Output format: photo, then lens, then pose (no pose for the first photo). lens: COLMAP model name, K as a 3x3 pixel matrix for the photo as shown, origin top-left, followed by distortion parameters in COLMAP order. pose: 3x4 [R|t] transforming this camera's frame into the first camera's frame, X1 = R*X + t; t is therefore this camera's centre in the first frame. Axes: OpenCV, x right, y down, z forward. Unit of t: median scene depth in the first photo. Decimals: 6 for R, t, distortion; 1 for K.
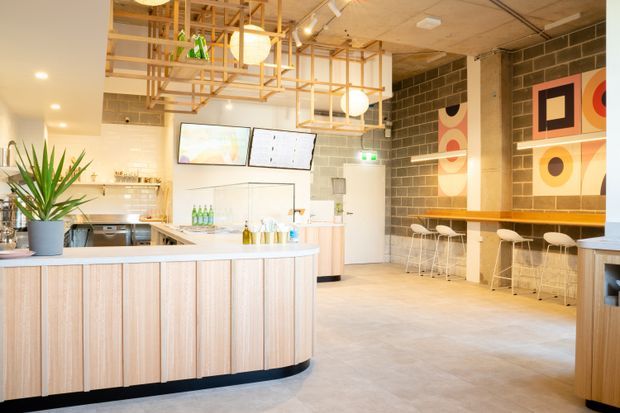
lens RADIAL K [[510.3, 0, 310.8], [0, 510.3, 204.8], [0, 0, 1]] dist [-0.095943, 0.059284]
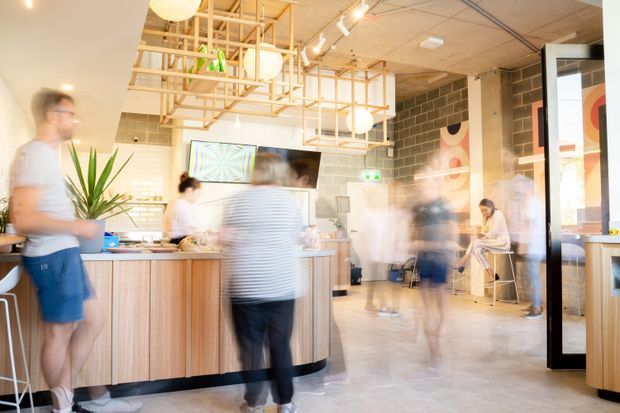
lens RADIAL K [[510.3, 0, 310.5], [0, 510.3, 204.8], [0, 0, 1]] dist [-0.095943, 0.059284]
pose [[0.999982, -0.003694, 0.004715, -0.019253], [0.003938, 0.998592, -0.052904, 0.023497], [-0.004513, 0.052922, 0.998588, -0.020183]]
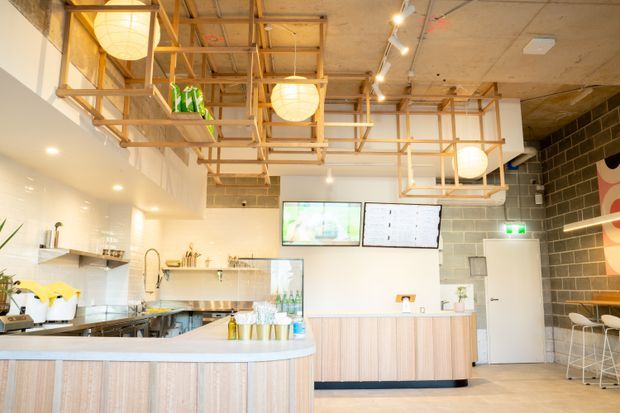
lens RADIAL K [[510.3, 0, 309.7], [0, 510.3, 206.3], [0, 0, 1]] dist [-0.095943, 0.059284]
pose [[0.927956, -0.067149, -0.366591, 0.142679], [0.005012, 0.985794, -0.167883, 0.004480], [0.372656, 0.153951, 0.915110, 0.175213]]
